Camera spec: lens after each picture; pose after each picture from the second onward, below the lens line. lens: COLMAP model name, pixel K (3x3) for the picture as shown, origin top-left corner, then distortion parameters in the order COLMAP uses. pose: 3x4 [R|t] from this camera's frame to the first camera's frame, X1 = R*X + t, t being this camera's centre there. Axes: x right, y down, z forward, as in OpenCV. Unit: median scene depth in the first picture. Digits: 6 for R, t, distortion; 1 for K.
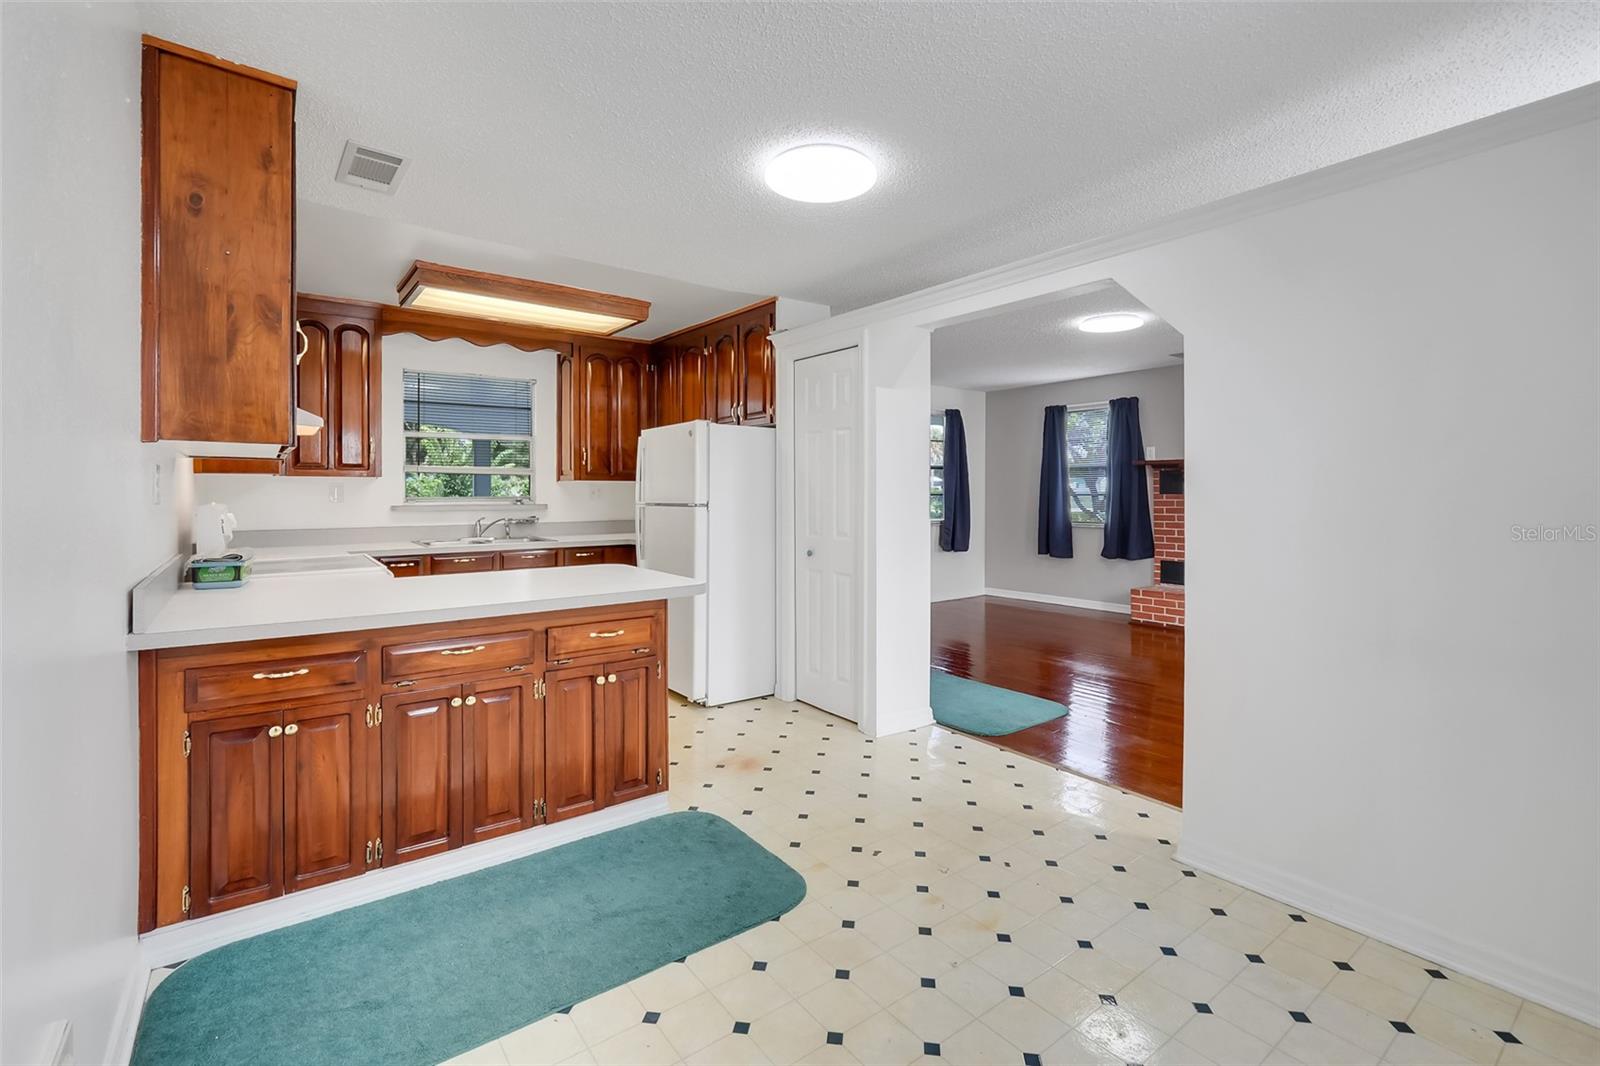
lens RADIAL K [[682.0, 0, 796.8], [0, 682.0, 494.3], [0, 0, 1]] dist [-0.039015, -0.000116]
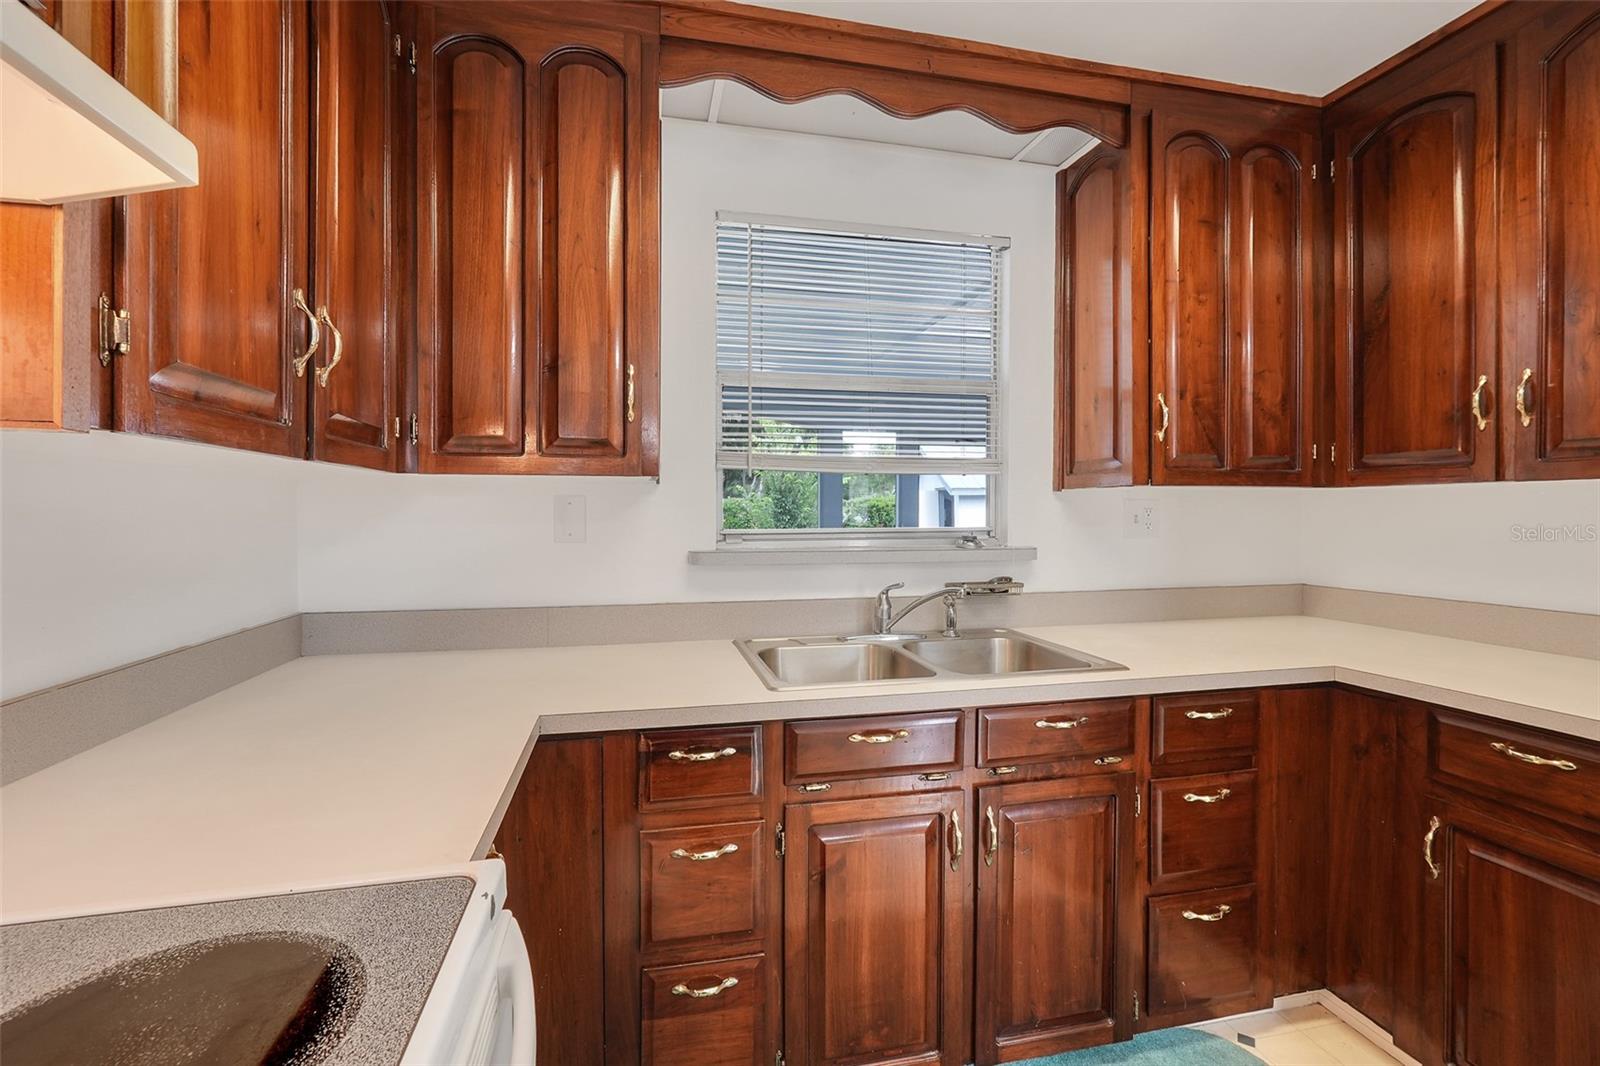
lens RADIAL K [[714.1, 0, 800.9], [0, 714.1, 517.0], [0, 0, 1]] dist [-0.012757, -0.000016]
pose [[0.908553, 0.003983, -0.417752, -0.400487], [-0.002938, 0.999991, 0.003144, -0.005325], [0.417760, -0.001629, 0.908556, 0.705193]]
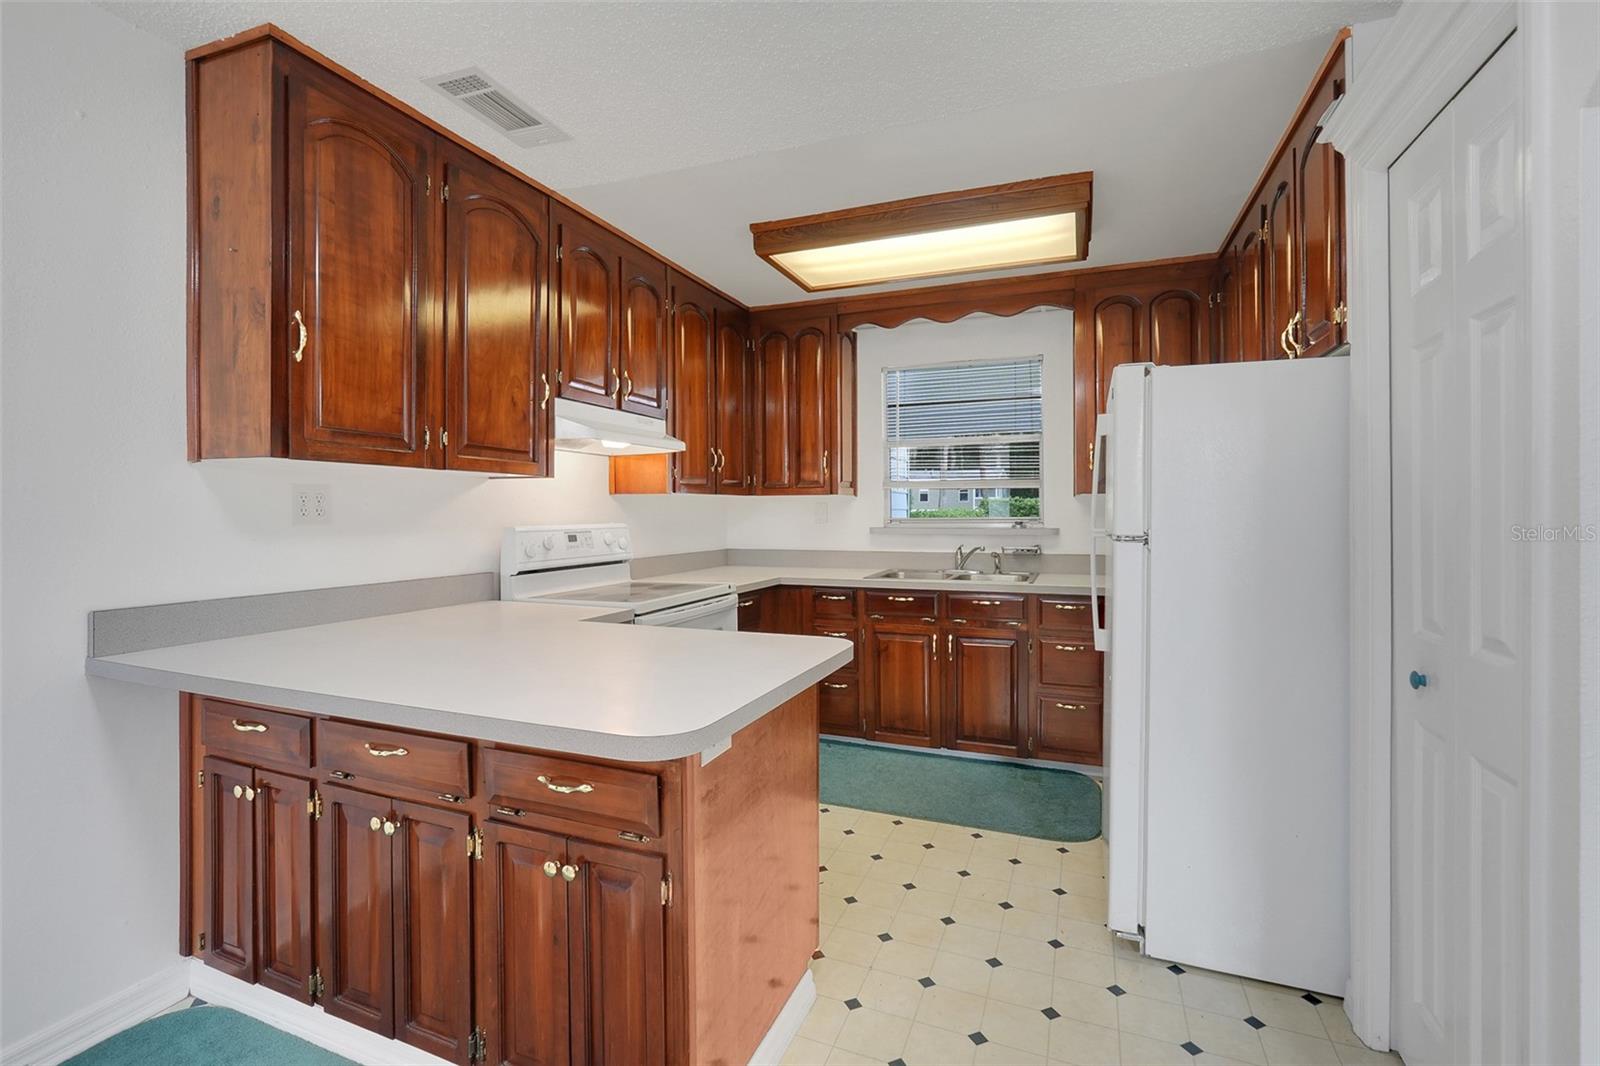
lens RADIAL K [[714.1, 0, 800.9], [0, 714.1, 517.0], [0, 0, 1]] dist [-0.012757, -0.000016]
pose [[0.518614, 0.006605, -0.854983, 0.159198], [-0.001744, 0.999976, 0.006667, -0.002471], [0.855006, -0.001966, 0.518614, 0.487292]]
